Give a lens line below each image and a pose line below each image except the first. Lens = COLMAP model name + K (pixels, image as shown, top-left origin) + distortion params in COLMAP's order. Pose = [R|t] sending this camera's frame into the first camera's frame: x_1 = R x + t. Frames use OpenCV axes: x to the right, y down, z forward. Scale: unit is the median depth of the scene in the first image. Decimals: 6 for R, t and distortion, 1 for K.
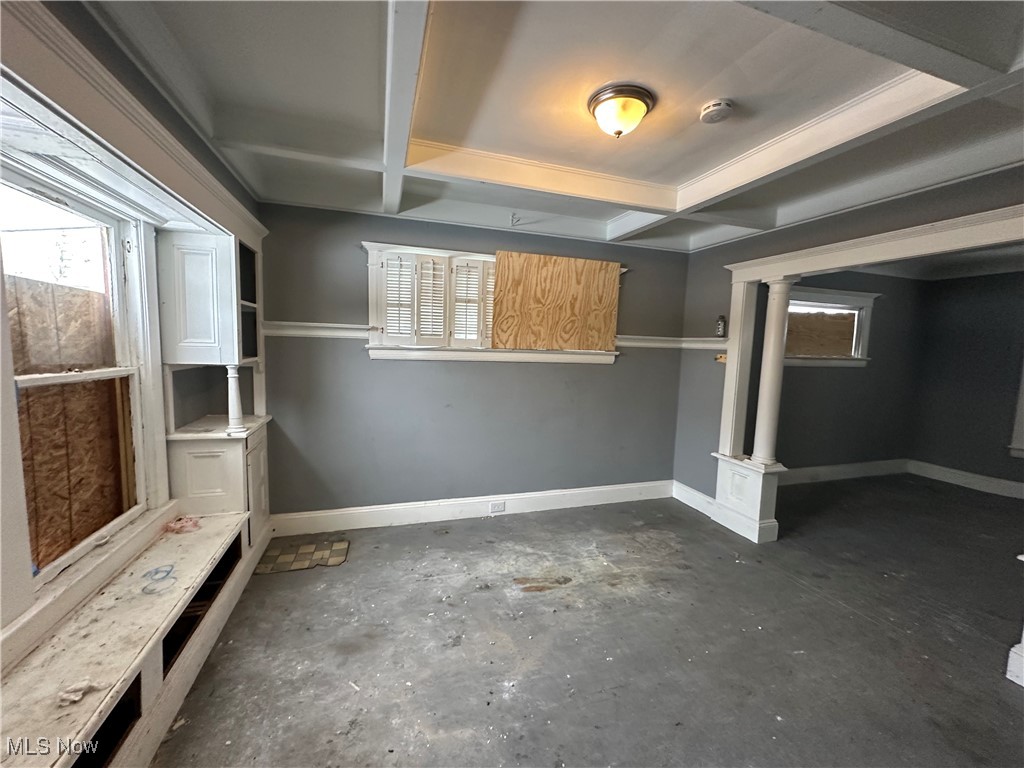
lens RADIAL K [[409.6, 0, 512.0], [0, 409.6, 384.0], [0, 0, 1]] dist [-0.000610, 0.000242]
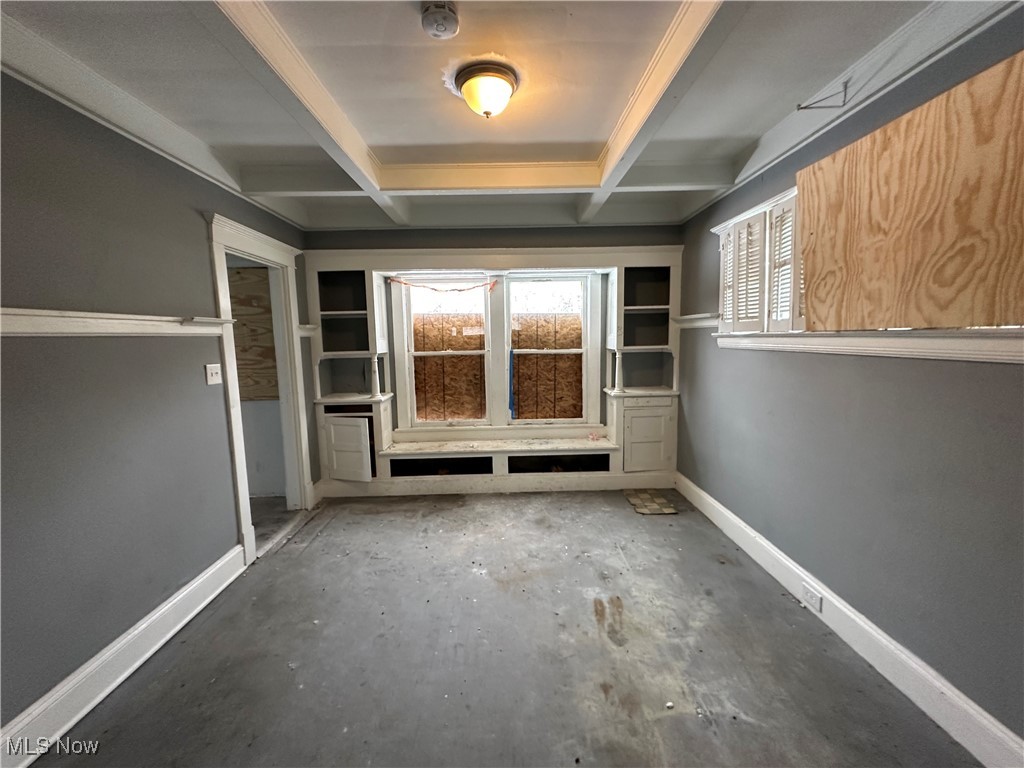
lens RADIAL K [[409.6, 0, 512.0], [0, 409.6, 384.0], [0, 0, 1]] dist [-0.000610, 0.000242]
pose [[-0.290258, 0.084617, -0.953200, 0.737687], [-0.080998, 0.990336, 0.112578, -0.046275], [0.953514, 0.109884, -0.280600, 0.833298]]
